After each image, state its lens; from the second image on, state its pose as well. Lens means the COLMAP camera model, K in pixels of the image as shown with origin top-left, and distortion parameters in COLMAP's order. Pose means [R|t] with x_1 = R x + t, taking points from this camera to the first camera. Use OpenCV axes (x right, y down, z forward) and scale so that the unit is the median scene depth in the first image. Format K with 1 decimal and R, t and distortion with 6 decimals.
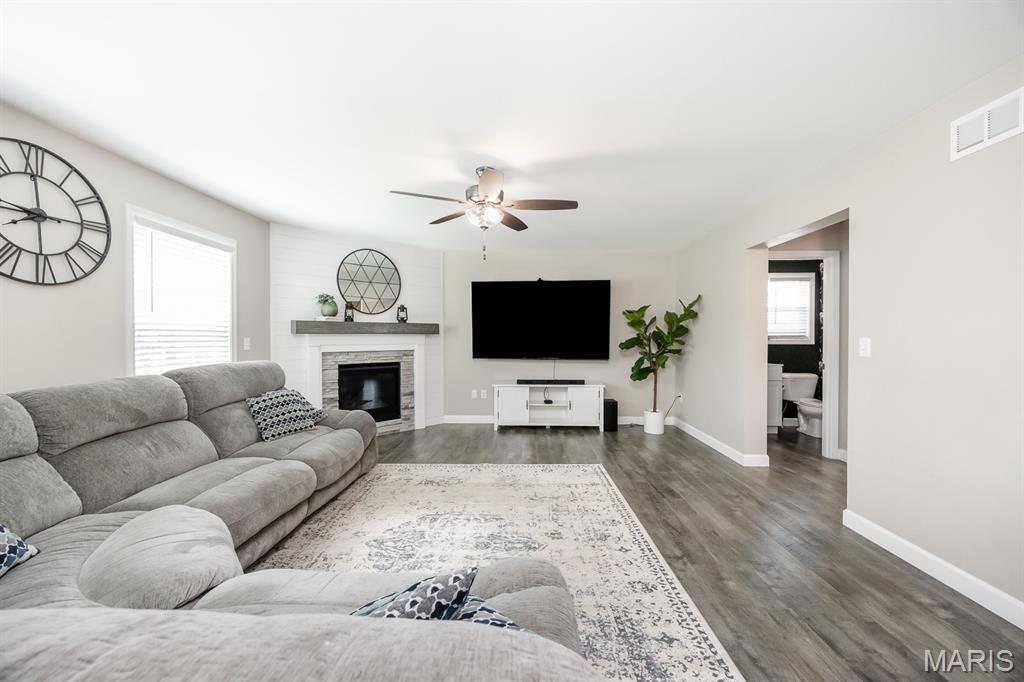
lens RADIAL K [[396.0, 0, 506.1], [0, 396.0, 337.8], [0, 0, 1]] dist [-0.004385, 0.000278]
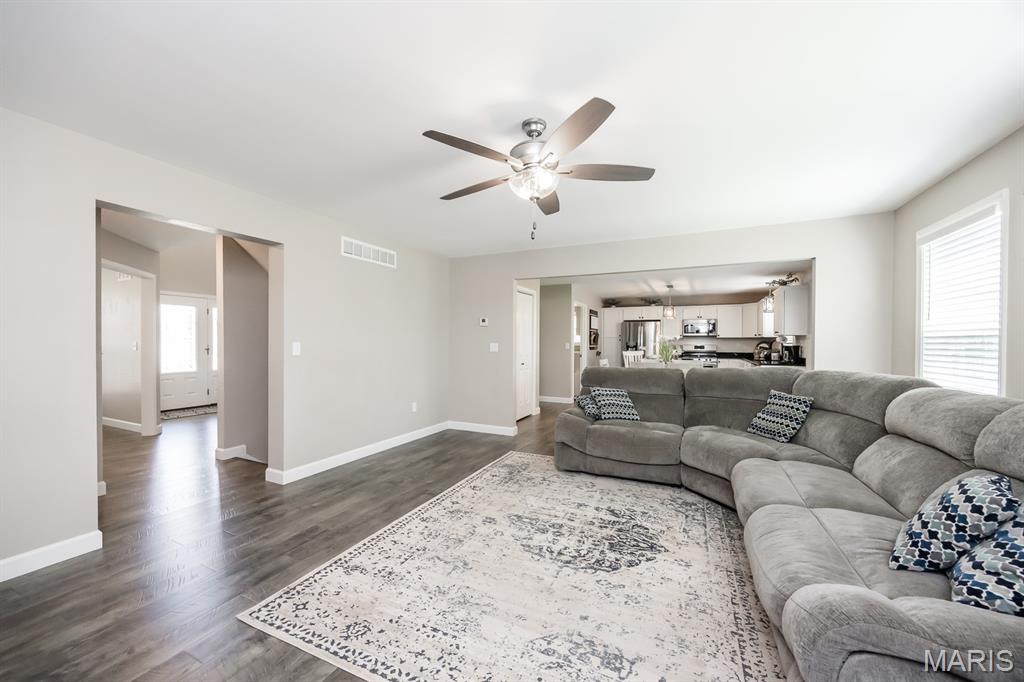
lens RADIAL K [[396.0, 0, 512.9], [0, 396.0, 342.9], [0, 0, 1]] dist [-0.004385, 0.000278]
pose [[-0.927586, -0.004643, 0.373582, -0.273284], [-0.003887, 0.999989, 0.002776, -0.002887], [-0.373591, 0.001123, -0.927593, 1.565204]]
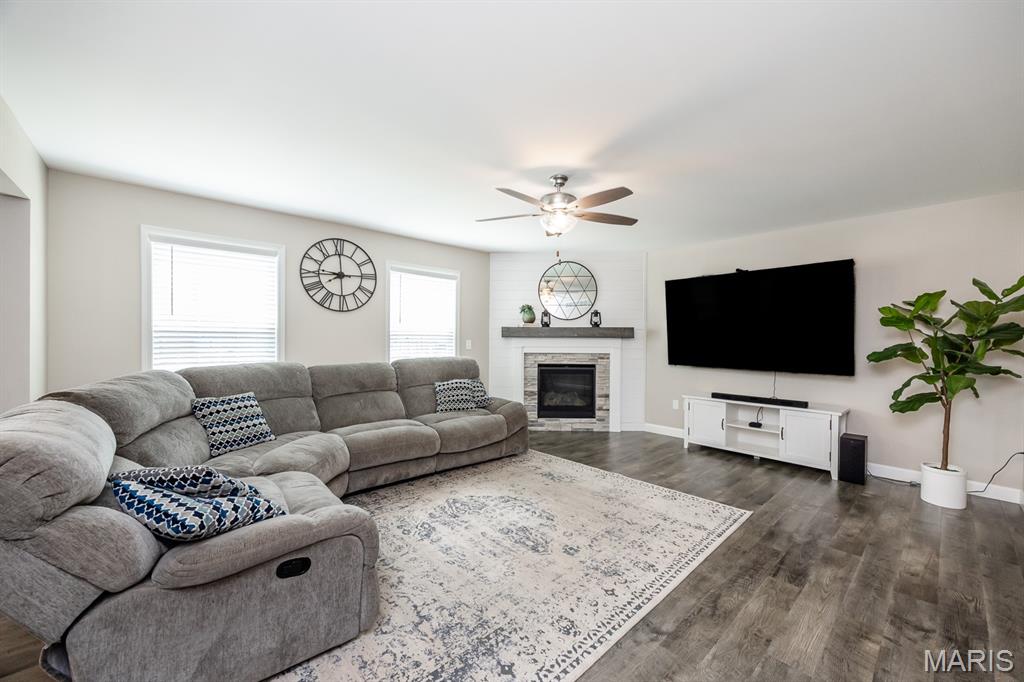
lens RADIAL K [[396.0, 0, 514.4], [0, 396.0, 341.1], [0, 0, 1]] dist [-0.004385, 0.000278]
pose [[0.698705, 0.008146, -0.715363, 0.548891], [-0.008721, 0.999958, 0.002869, -0.003234], [0.715356, 0.004234, 0.698747, 0.186048]]
